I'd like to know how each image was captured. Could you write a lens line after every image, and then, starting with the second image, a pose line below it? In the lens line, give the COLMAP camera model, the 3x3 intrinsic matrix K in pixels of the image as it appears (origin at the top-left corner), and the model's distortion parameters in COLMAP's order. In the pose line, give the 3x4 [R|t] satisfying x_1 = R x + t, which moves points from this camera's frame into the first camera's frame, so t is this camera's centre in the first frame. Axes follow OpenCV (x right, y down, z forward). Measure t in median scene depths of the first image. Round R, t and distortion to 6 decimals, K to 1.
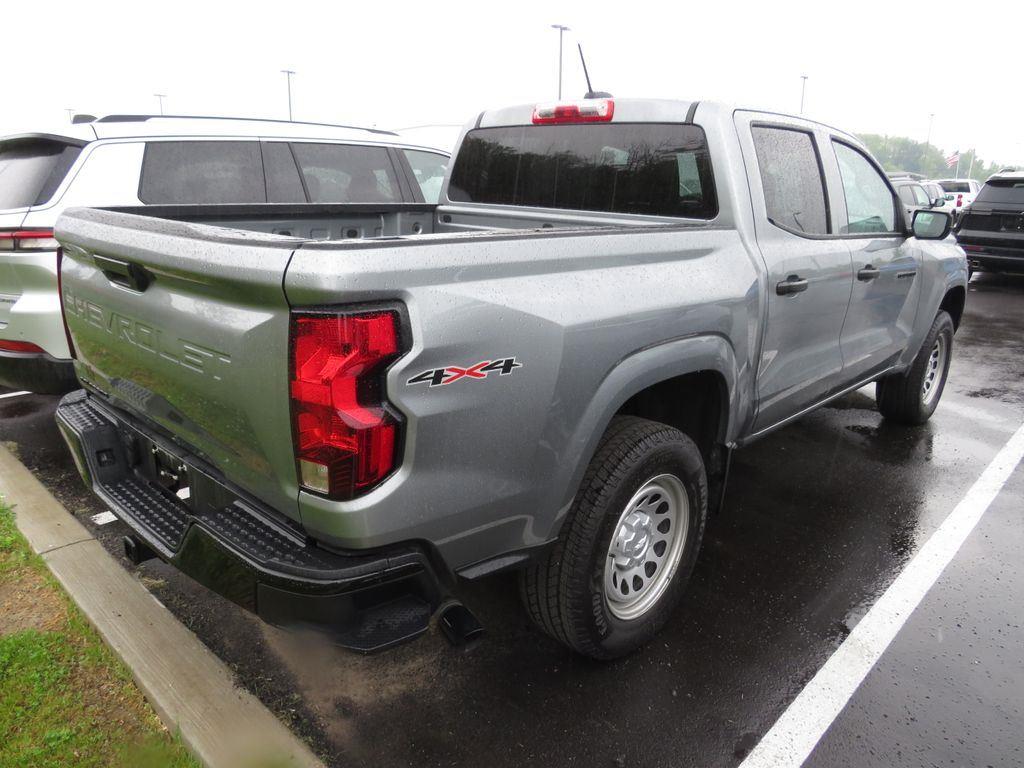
lens RADIAL K [[737.1, 0, 512.0], [0, 737.1, 384.0], [0, 0, 1]] dist [-0.026617, 0.002685]
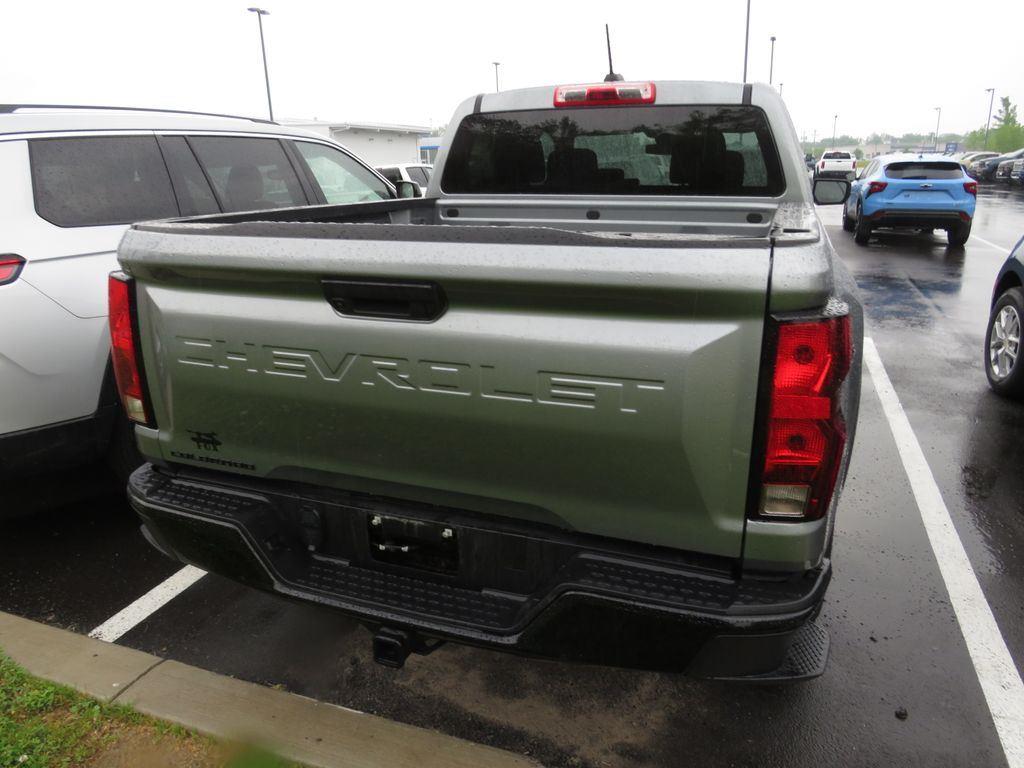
lens RADIAL K [[730.4, 0, 514.7], [0, 730.4, 383.7], [0, 0, 1]] dist [-0.018873, -0.000282]
pose [[0.920026, -0.147489, 0.363042, -0.546094], [0.141441, 0.988997, 0.043348, -0.061949], [-0.365441, 0.011468, 0.930764, 0.185291]]
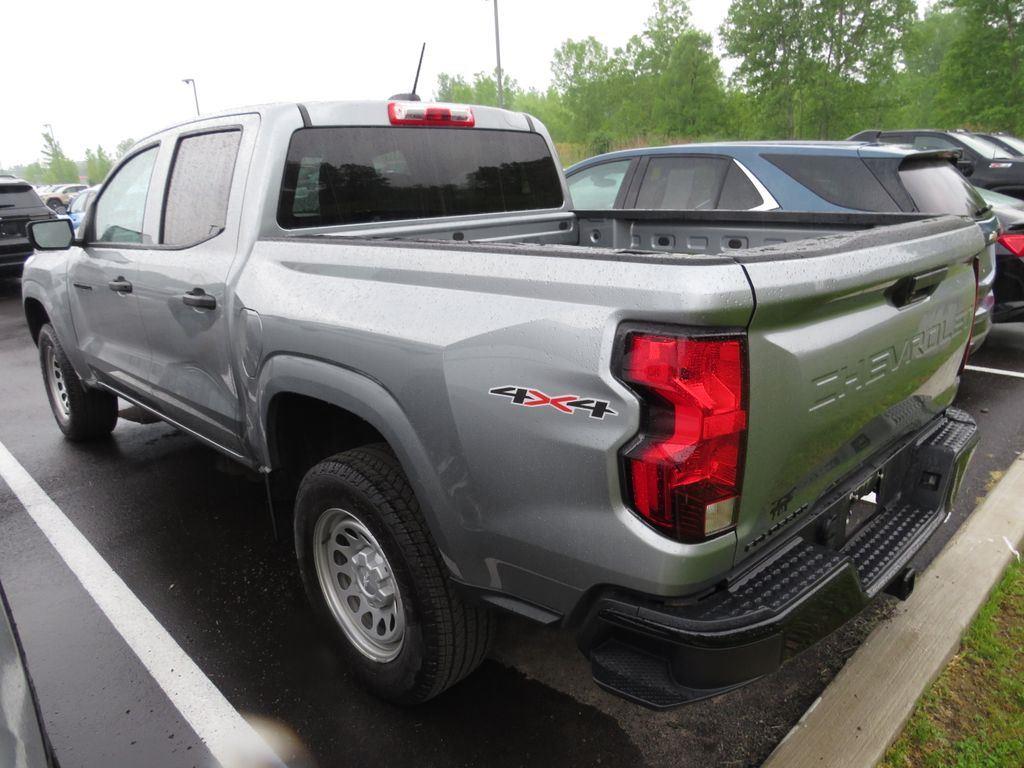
lens RADIAL K [[725.7, 0, 514.7], [0, 725.7, 386.4], [0, 0, 1]] dist [-0.040145, 0.027291]
pose [[0.034339, -0.304125, 0.952013, -1.141117], [0.304451, 0.910482, 0.279877, -0.351364], [-0.951909, 0.280231, 0.123856, 1.107253]]
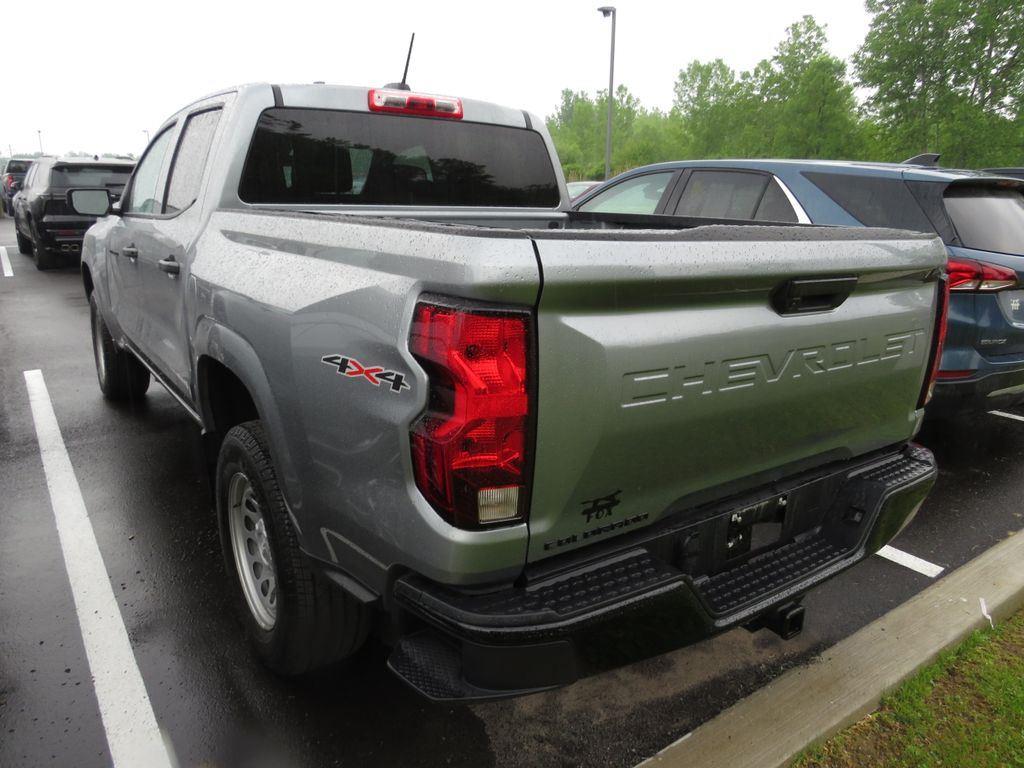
lens RADIAL K [[725.7, 0, 514.7], [0, 725.7, 386.4], [0, 0, 1]] dist [-0.040145, 0.027291]
pose [[0.188861, -0.273744, 0.943078, -1.108899], [0.244389, 0.943247, 0.224852, -0.255265], [-0.951107, 0.188013, 0.245043, 0.899812]]
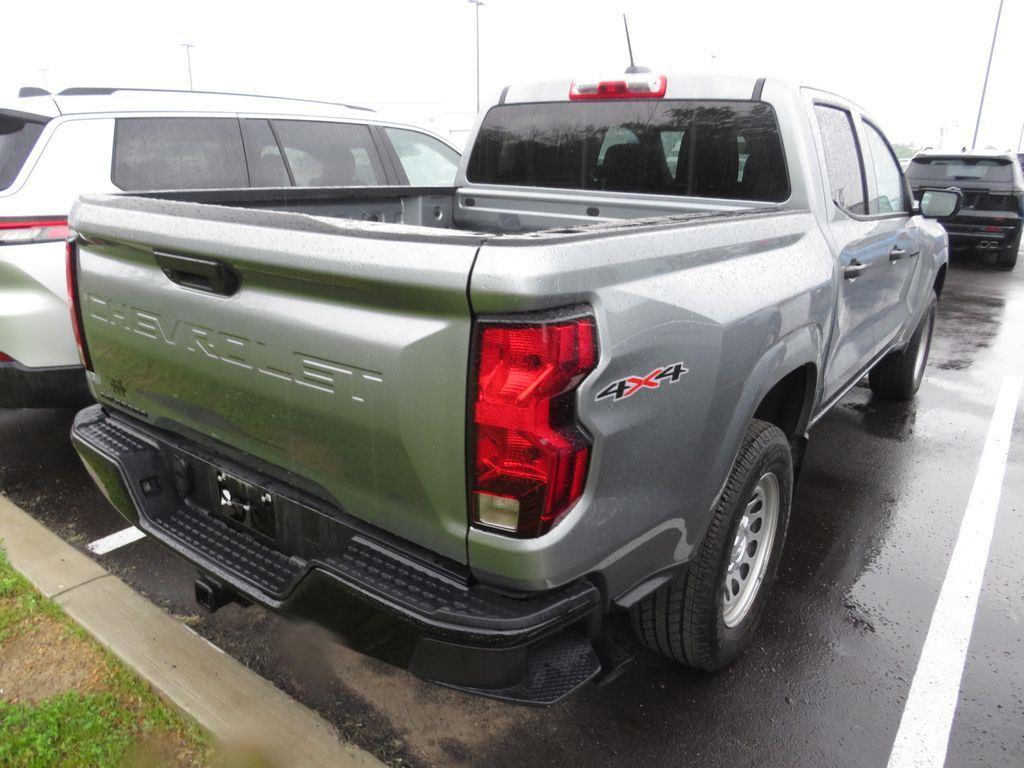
lens RADIAL K [[737.1, 0, 512.0], [0, 737.1, 384.0], [0, 0, 1]] dist [-0.026617, 0.002685]
pose [[0.992951, -0.036745, 0.112685, -0.214208], [0.033643, 0.999004, 0.029307, -0.029911], [-0.113650, -0.025309, 0.993198, 0.093799]]
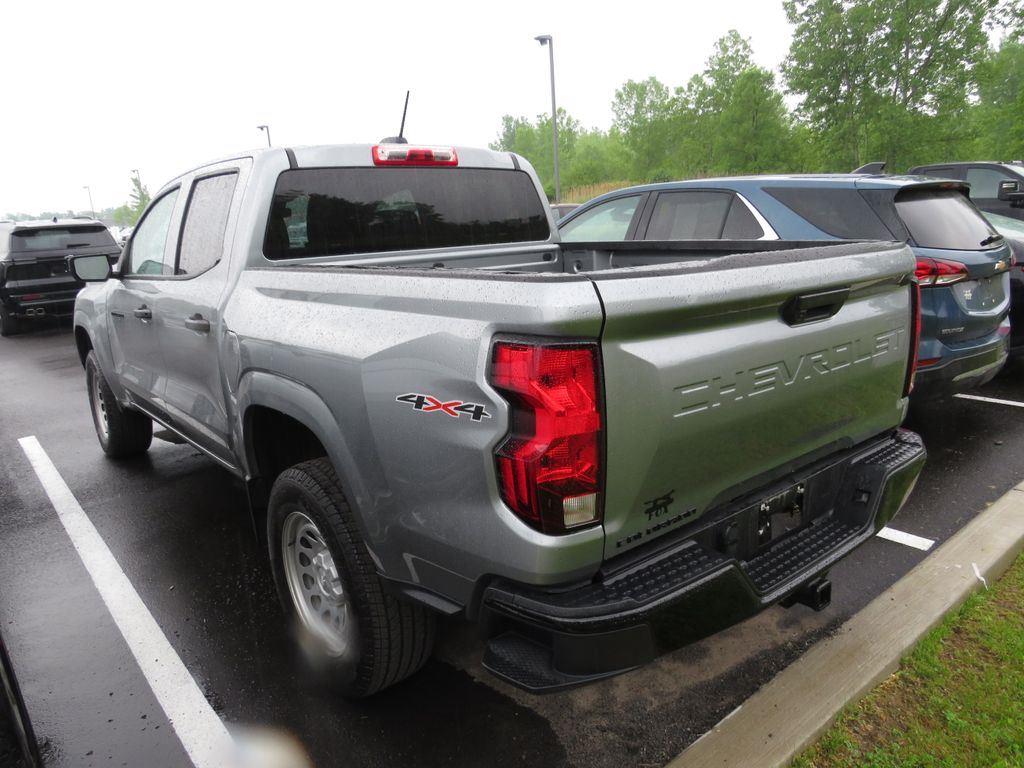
lens RADIAL K [[725.7, 0, 514.7], [0, 725.7, 386.4], [0, 0, 1]] dist [-0.040145, 0.027291]
pose [[0.118615, -0.255509, 0.959503, -1.200966], [0.315198, 0.926034, 0.207631, -0.298354], [-0.941584, 0.277805, 0.190377, 0.962458]]
